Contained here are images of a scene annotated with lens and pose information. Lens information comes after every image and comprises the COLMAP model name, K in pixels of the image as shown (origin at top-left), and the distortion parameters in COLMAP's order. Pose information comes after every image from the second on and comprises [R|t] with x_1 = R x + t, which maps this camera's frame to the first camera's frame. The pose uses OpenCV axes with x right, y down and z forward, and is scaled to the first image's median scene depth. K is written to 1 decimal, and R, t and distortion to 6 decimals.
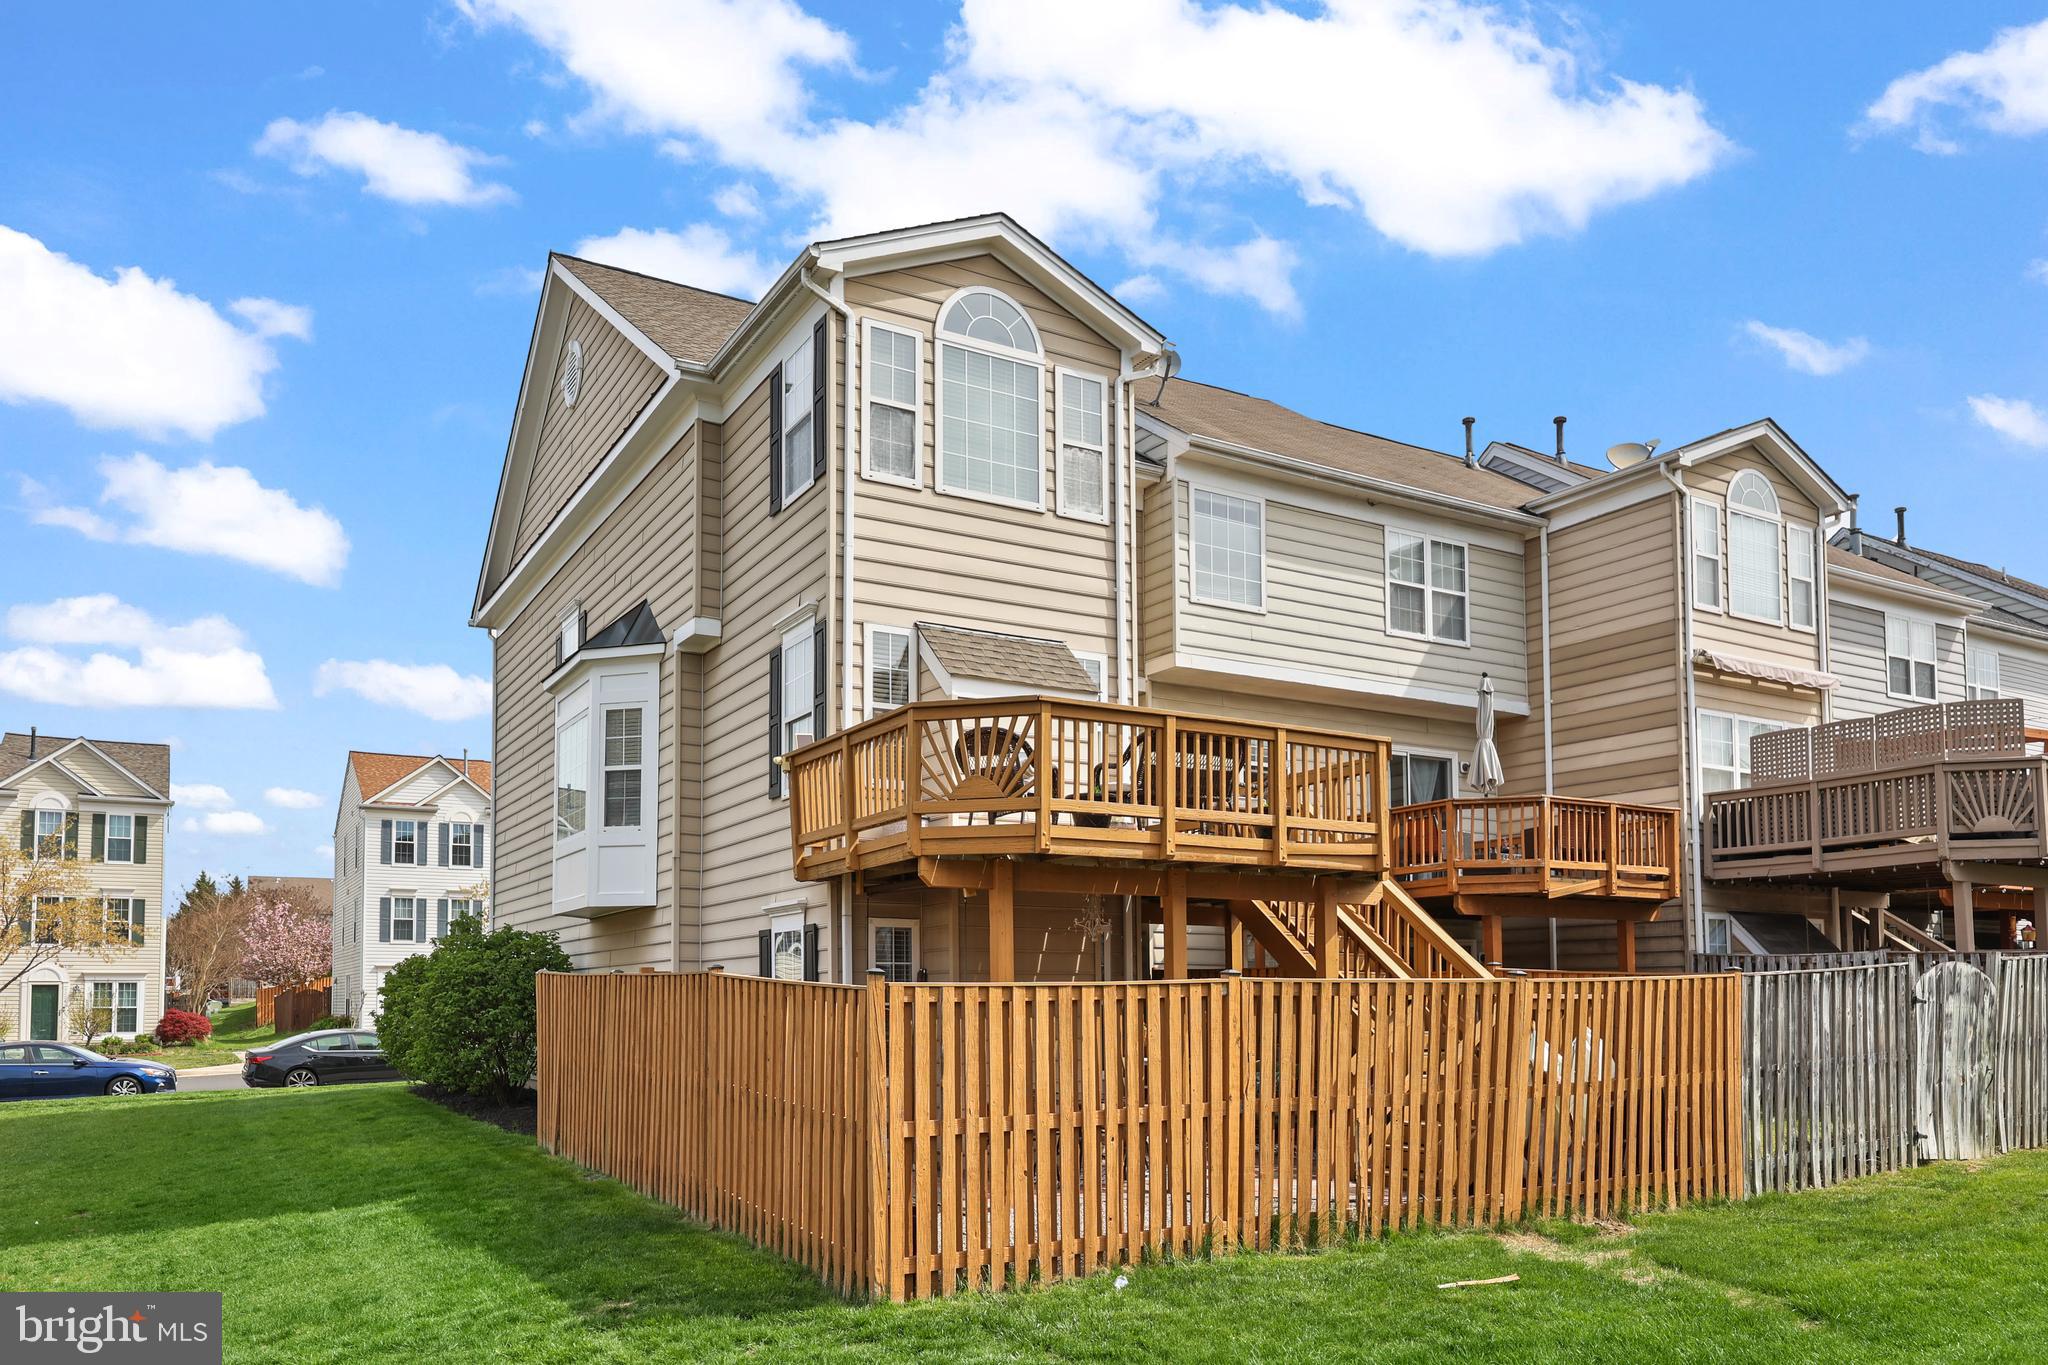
lens RADIAL K [[1420.4, 0, 1024.0], [0, 1420.4, 682.5], [0, 0, 1]] dist [0.021945, 0.001092]
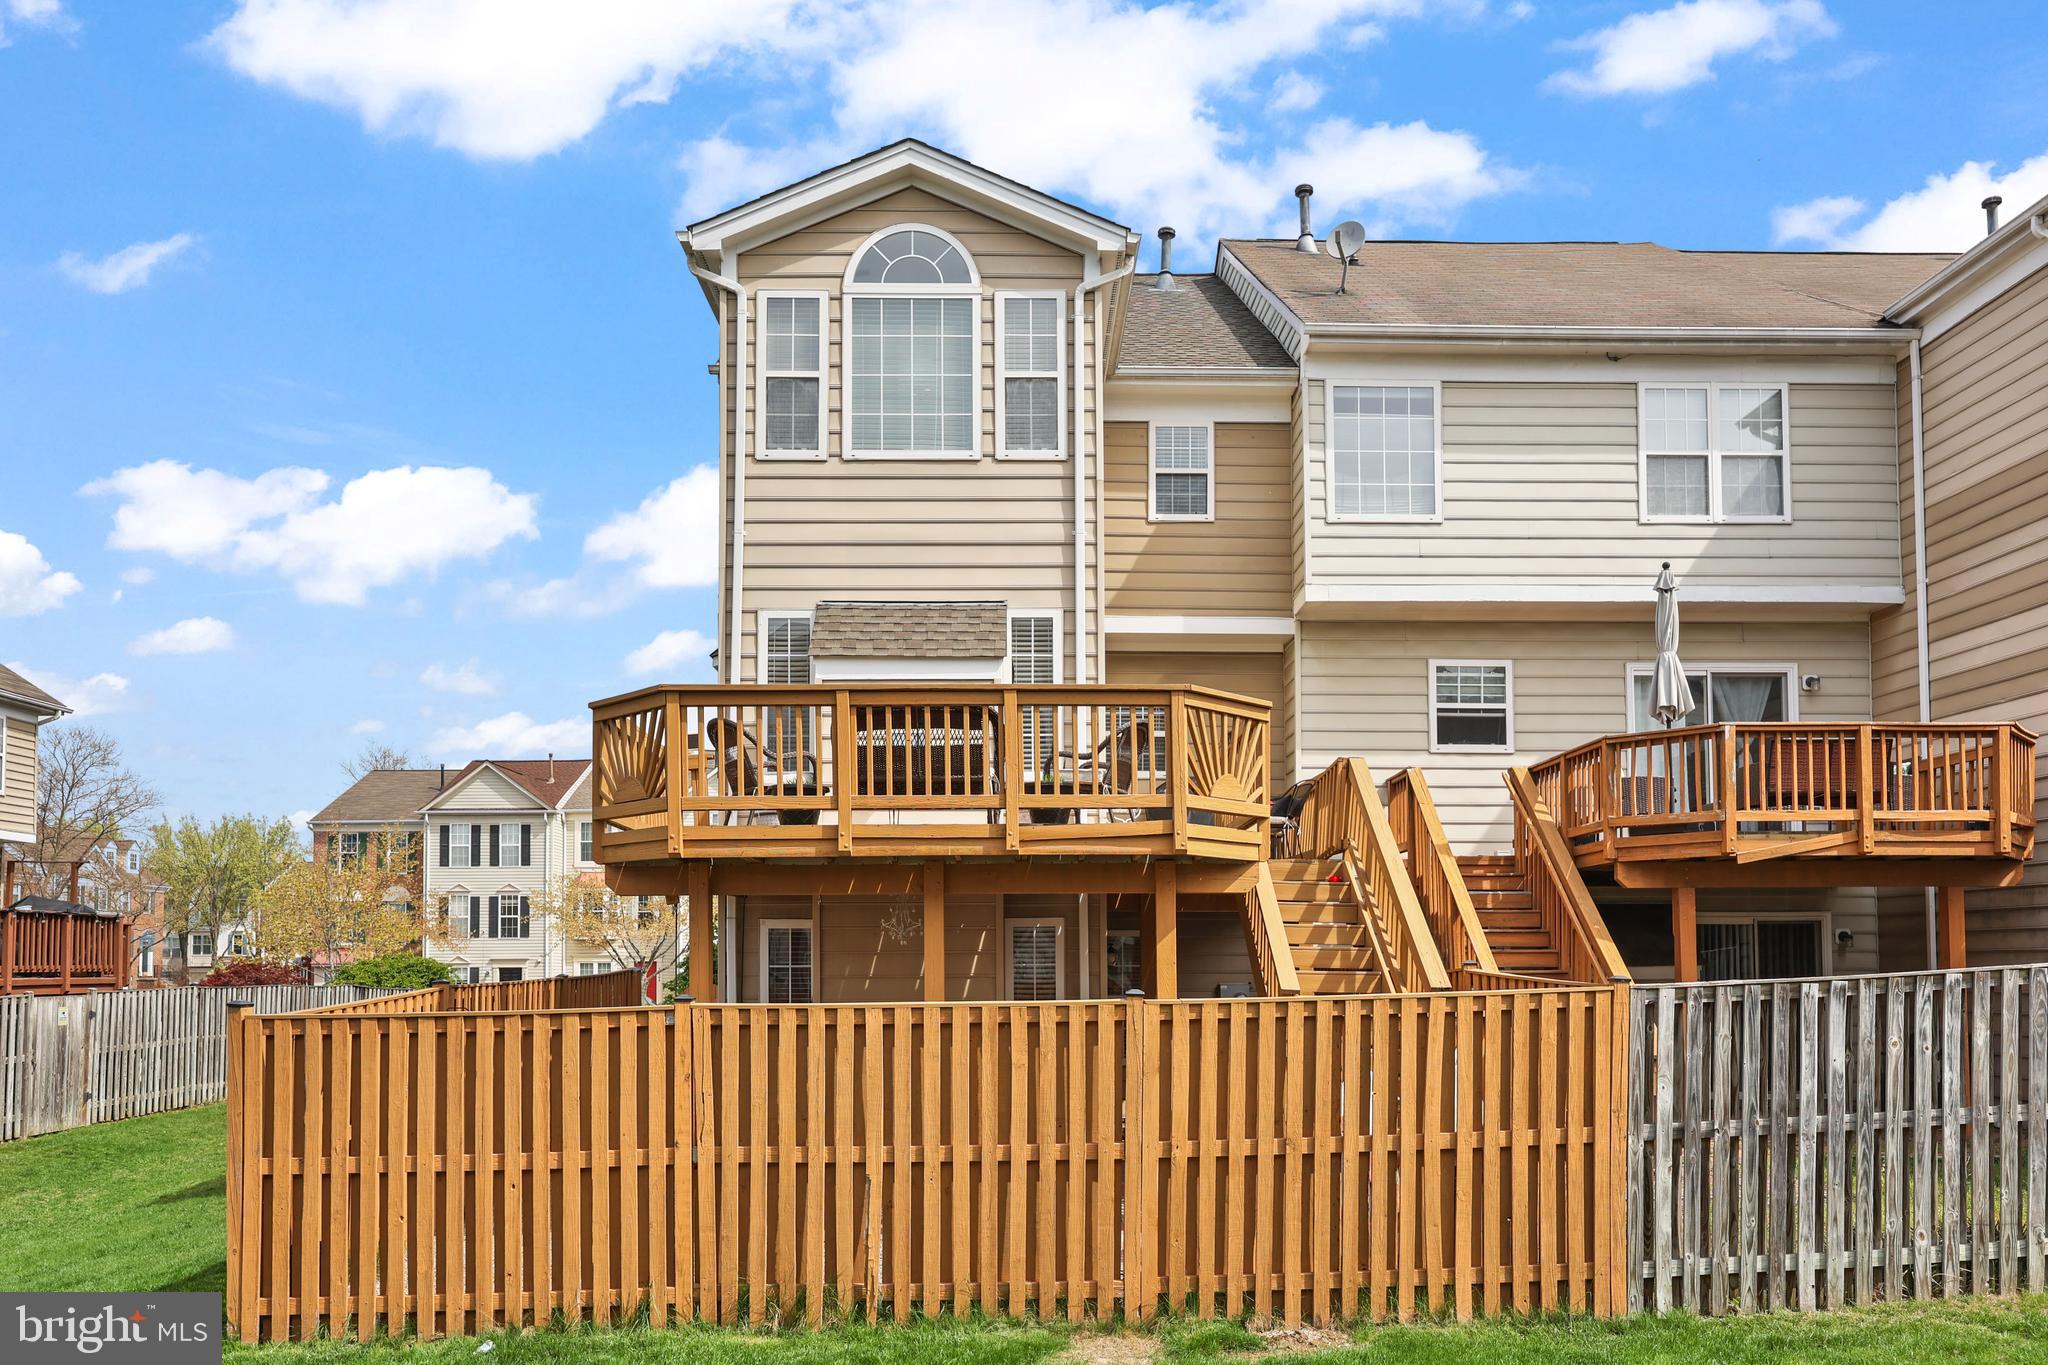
lens RADIAL K [[1438.6, 0, 1024.0], [0, 1438.6, 682.5], [0, 0, 1]] dist [0.009062, -0.001222]
pose [[0.877634, -0.093898, -0.470045, 0.444727], [0.106783, 0.994282, 0.000756, 0.022028], [0.467286, -0.050856, 0.882642, 0.204455]]
